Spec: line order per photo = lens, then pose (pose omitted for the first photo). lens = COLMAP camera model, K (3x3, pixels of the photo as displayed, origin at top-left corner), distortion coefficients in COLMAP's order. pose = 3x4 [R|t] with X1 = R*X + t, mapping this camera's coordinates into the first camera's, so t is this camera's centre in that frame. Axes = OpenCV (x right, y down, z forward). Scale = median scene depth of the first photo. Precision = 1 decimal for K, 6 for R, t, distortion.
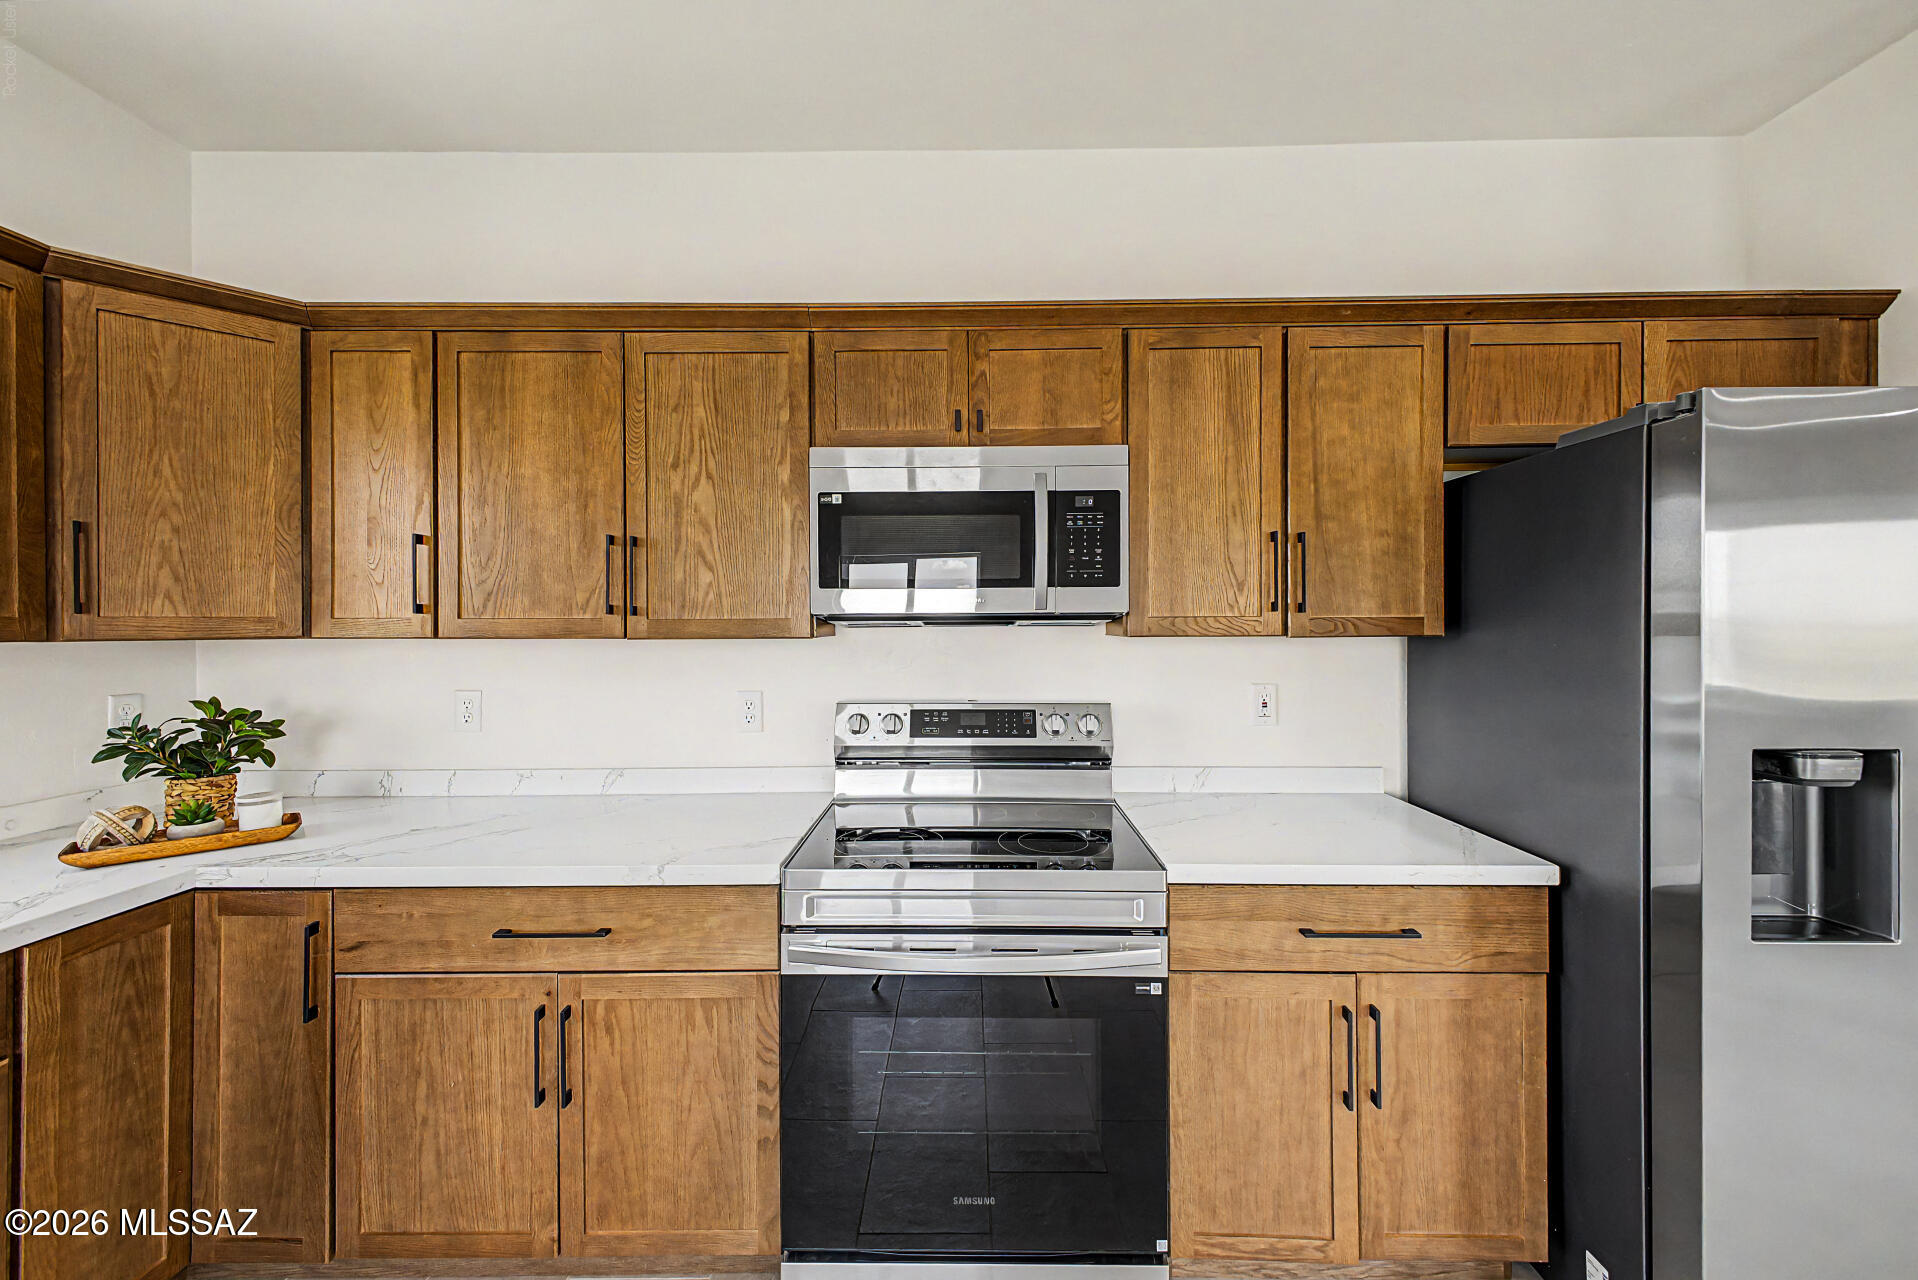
lens RADIAL K [[760.4, 0, 967.7], [0, 760.4, 625.9], [0, 0, 1]] dist [0.021194, -0.008018]
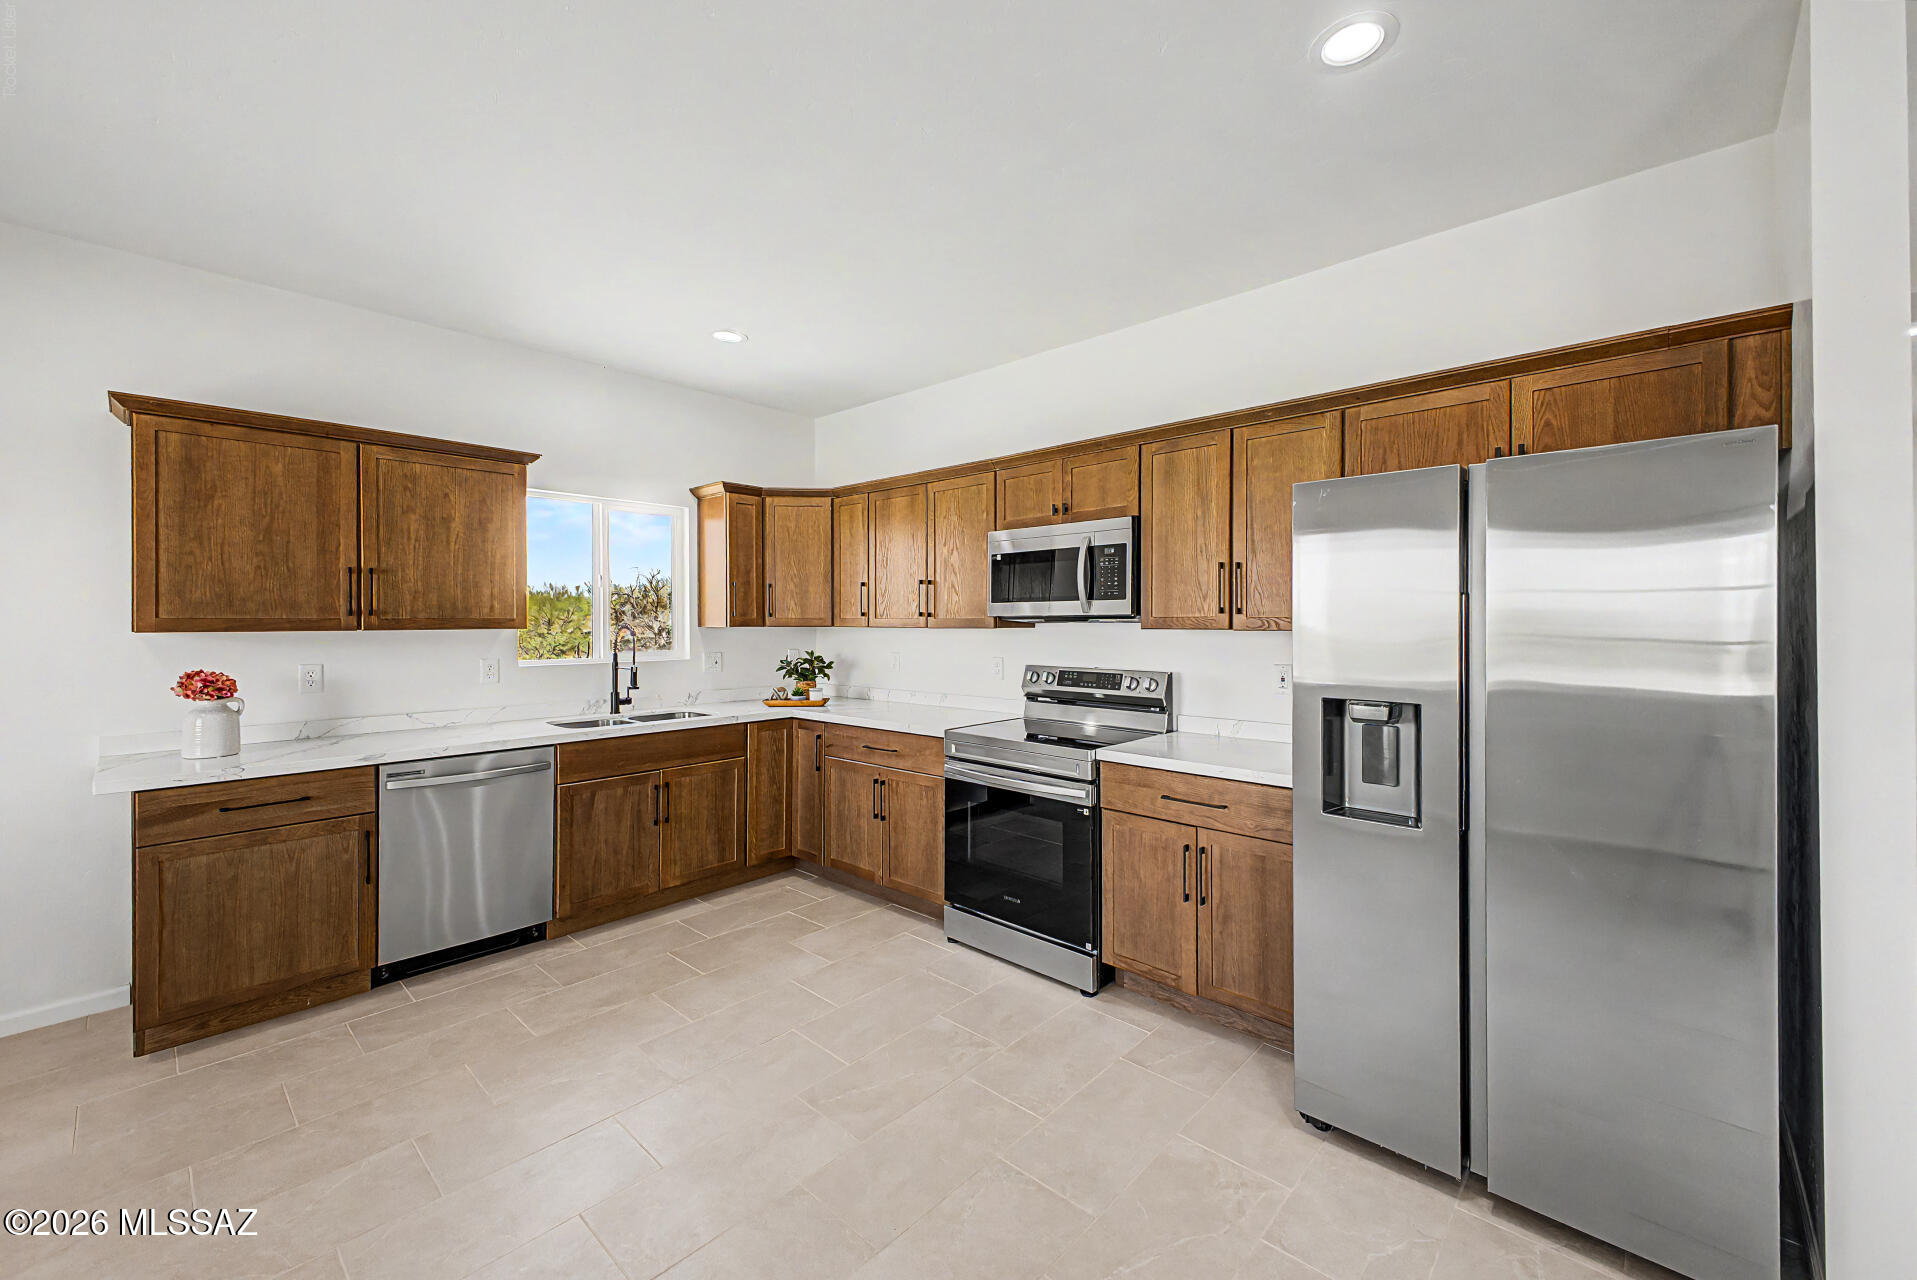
lens RADIAL K [[760.0, 0, 967.2], [0, 760.0, 625.9], [0, 0, 1]] dist [0.021194, -0.008018]
pose [[0.747097, 0.006207, -0.664686, 1.067610], [-0.003773, 0.999980, 0.005098, 0.000132], [0.664704, -0.001301, 0.747105, -0.514195]]
